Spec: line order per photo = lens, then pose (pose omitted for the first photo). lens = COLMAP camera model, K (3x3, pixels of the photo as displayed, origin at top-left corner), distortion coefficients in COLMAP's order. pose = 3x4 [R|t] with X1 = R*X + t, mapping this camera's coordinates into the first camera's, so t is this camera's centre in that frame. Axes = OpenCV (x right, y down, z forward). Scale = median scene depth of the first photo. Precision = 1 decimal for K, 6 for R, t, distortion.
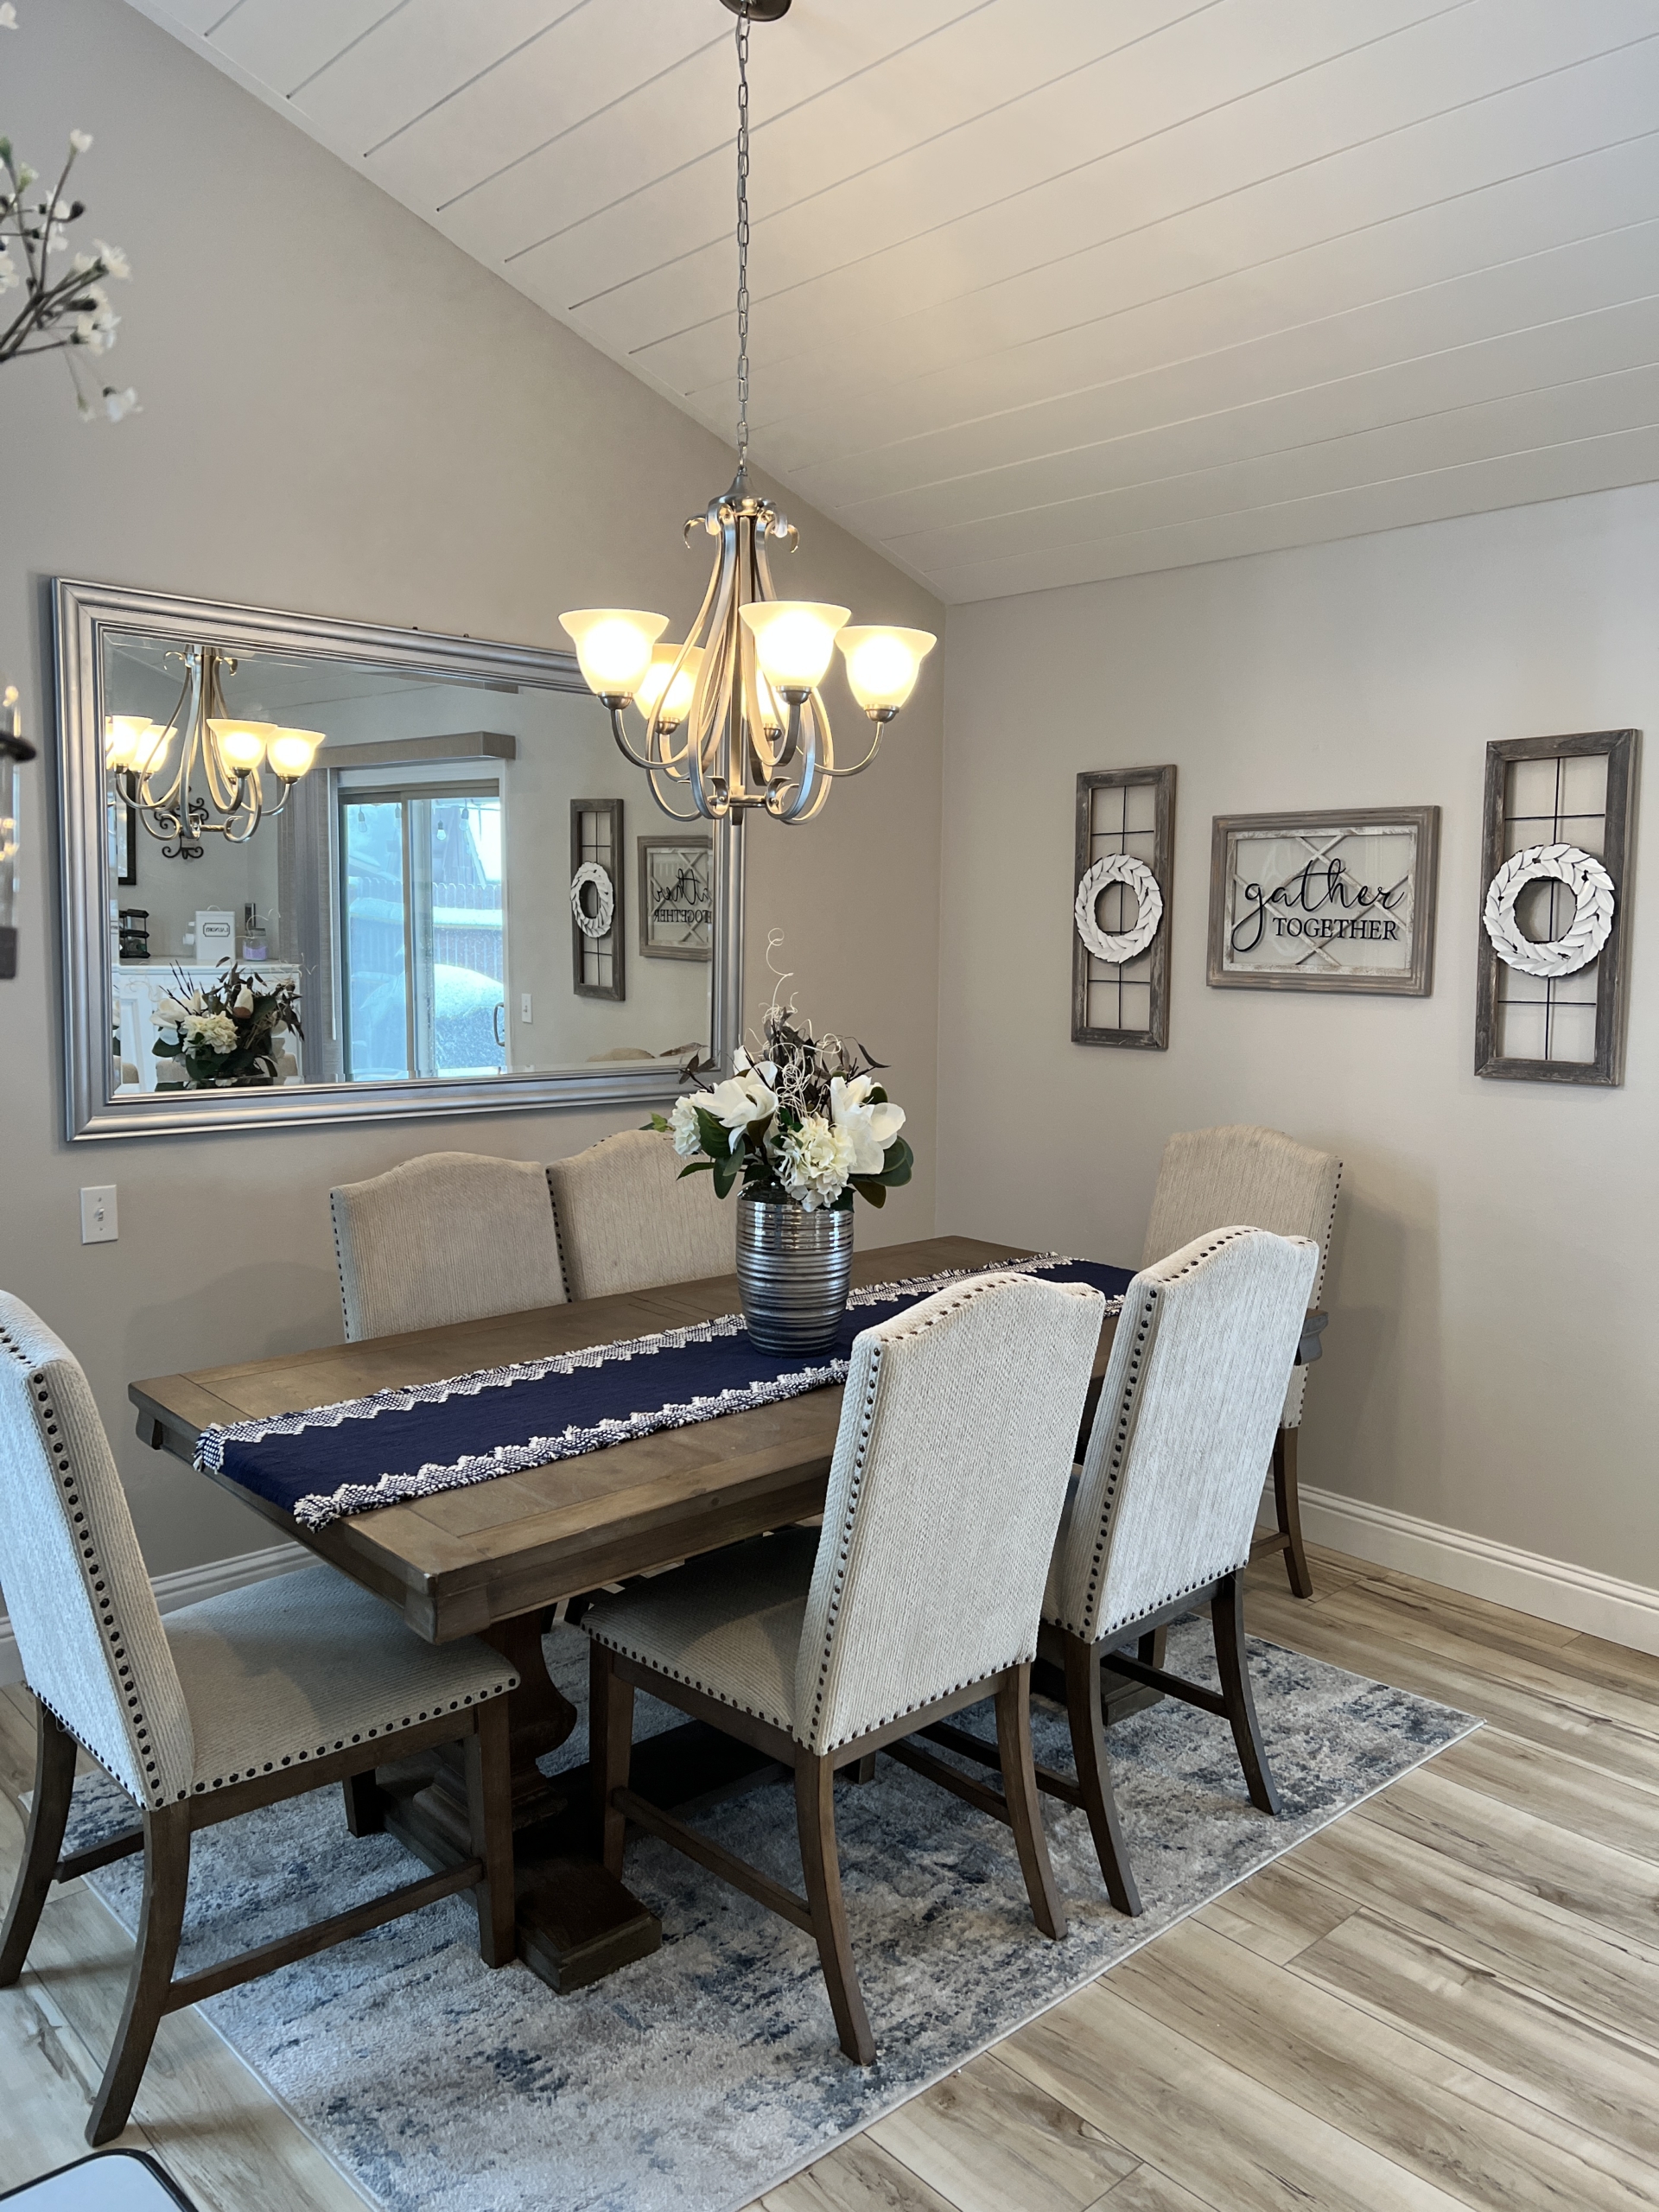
lens RADIAL K [[1640.2, 0, 823.5], [0, 1640.2, 1106.6], [0, 0, 1]] dist [0.046488, -0.045962]
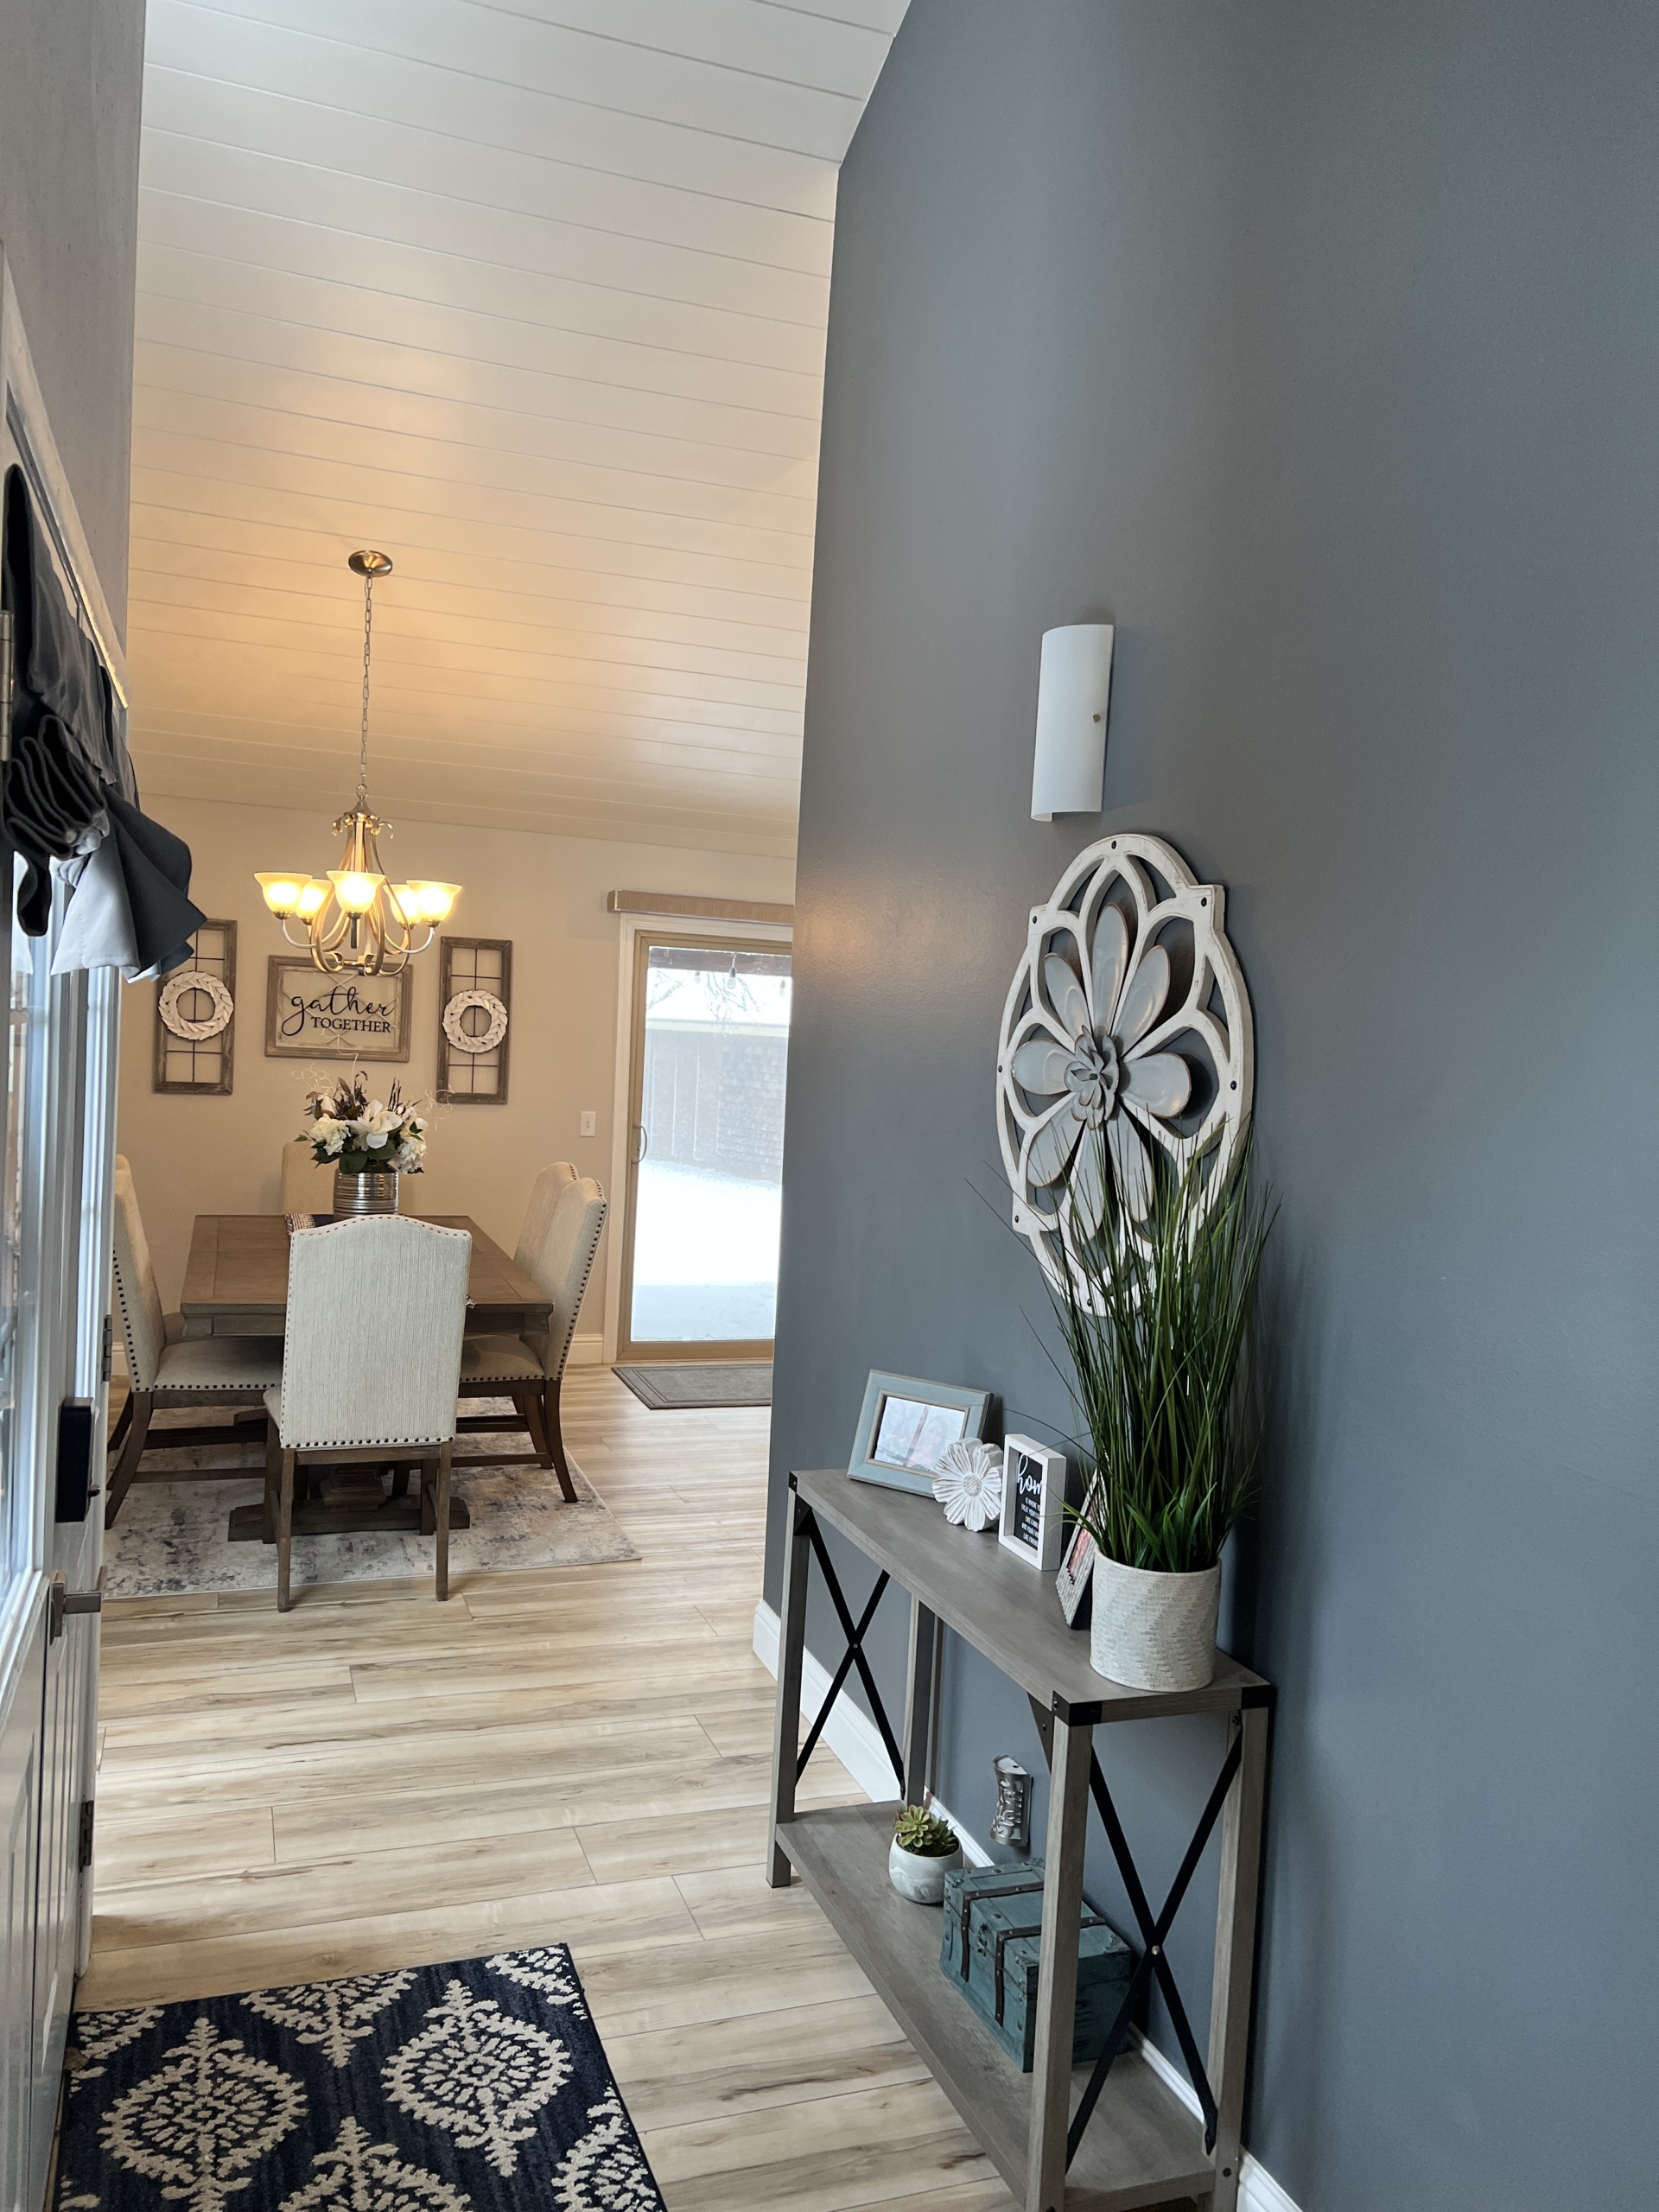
lens RADIAL K [[1640.2, 0, 828.3], [0, 1640.2, 1106.1], [0, 0, 1]] dist [0.046488, -0.045962]
pose [[0.369955, -0.030873, 0.928537, -1.237662], [0.056936, 0.998323, 0.010509, -0.007608], [-0.927303, 0.048979, 0.371092, -0.166186]]
